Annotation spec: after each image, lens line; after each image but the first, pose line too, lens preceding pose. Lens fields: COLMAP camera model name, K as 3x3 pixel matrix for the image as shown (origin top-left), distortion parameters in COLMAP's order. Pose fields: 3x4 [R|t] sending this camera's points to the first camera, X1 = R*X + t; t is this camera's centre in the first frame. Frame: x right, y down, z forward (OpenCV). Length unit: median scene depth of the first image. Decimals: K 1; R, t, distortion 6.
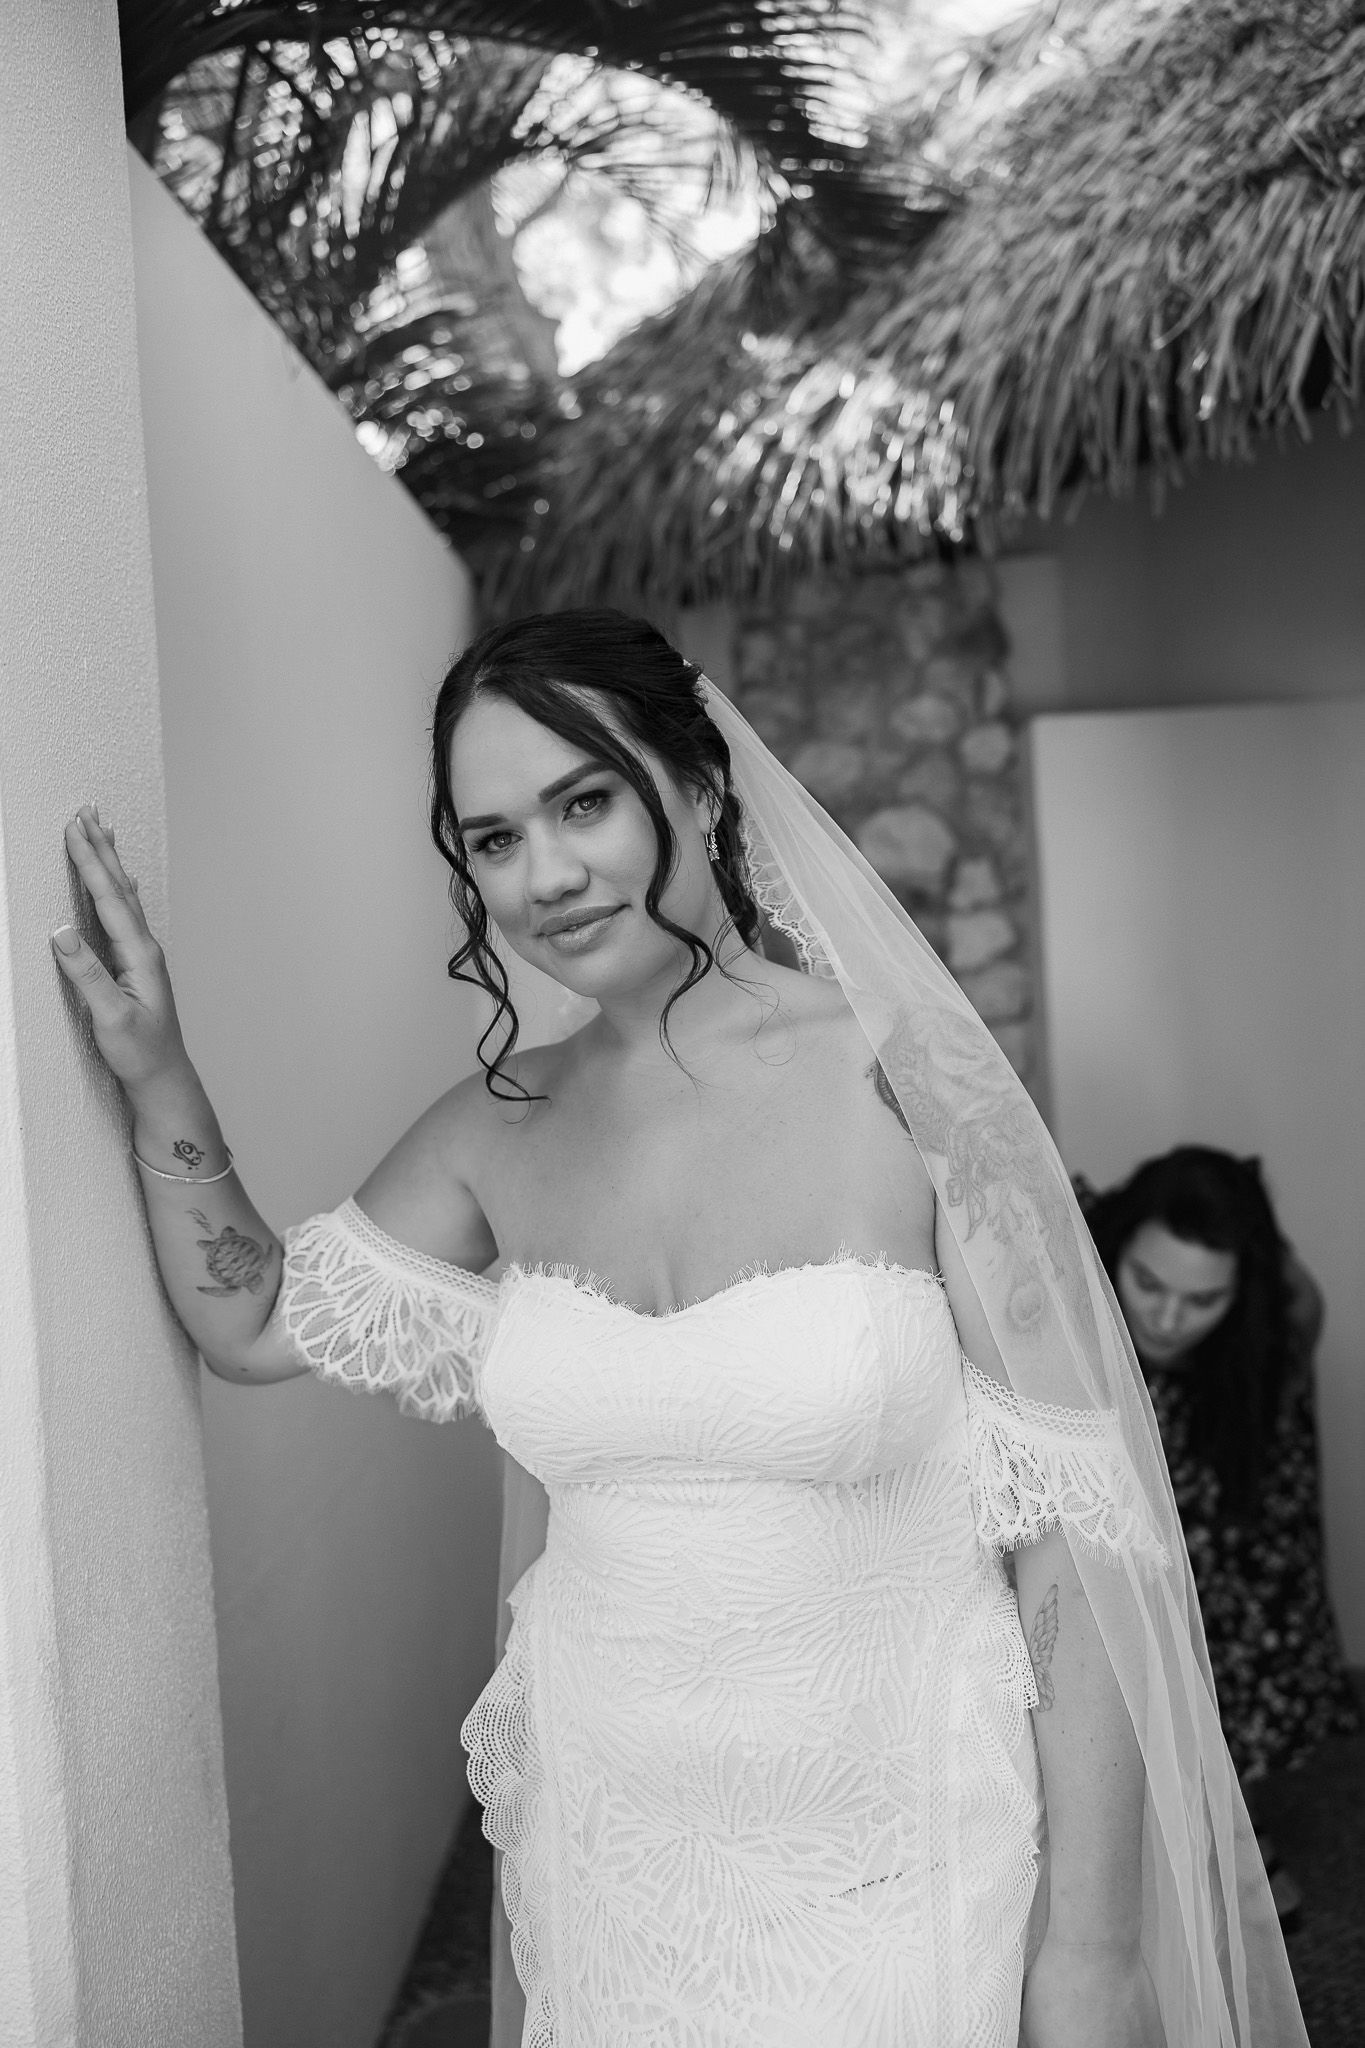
lens RADIAL K [[1645.2, 0, 682.5], [0, 1645.2, 1024.0], [0, 0, 1]] dist [0.056009, -0.068659]
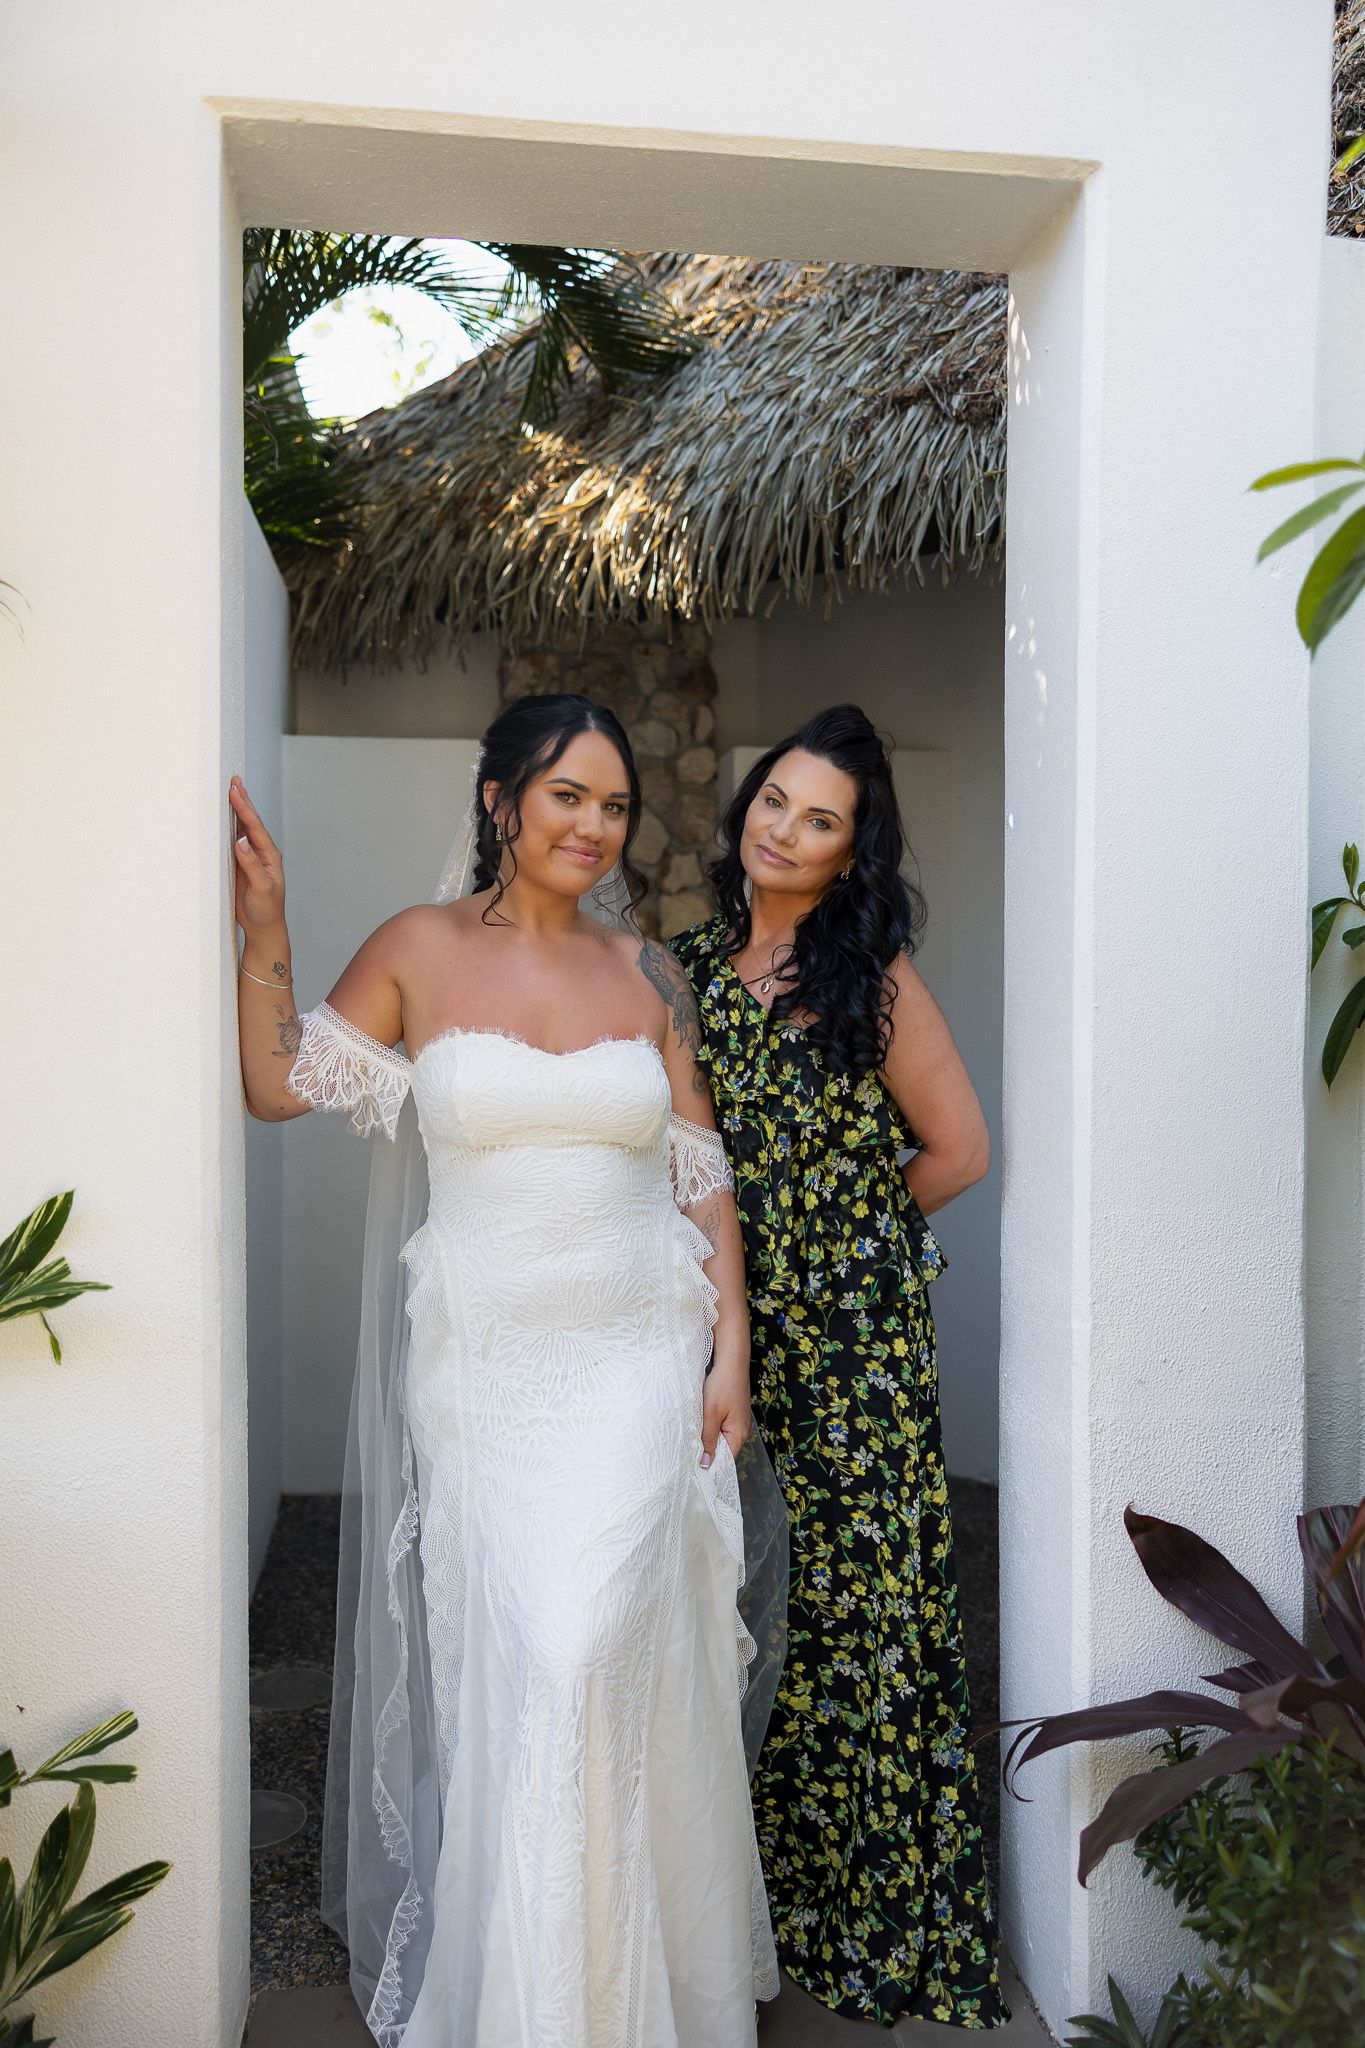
lens RADIAL K [[1645.2, 0, 682.5], [0, 1645.2, 1024.0], [0, 0, 1]] dist [0.056009, -0.068659]
pose [[0.980303, 0.044979, 0.192311, -0.088880], [-0.045898, 0.998946, 0.000327, 0.046129], [-0.192094, -0.009148, 0.981334, -0.355784]]
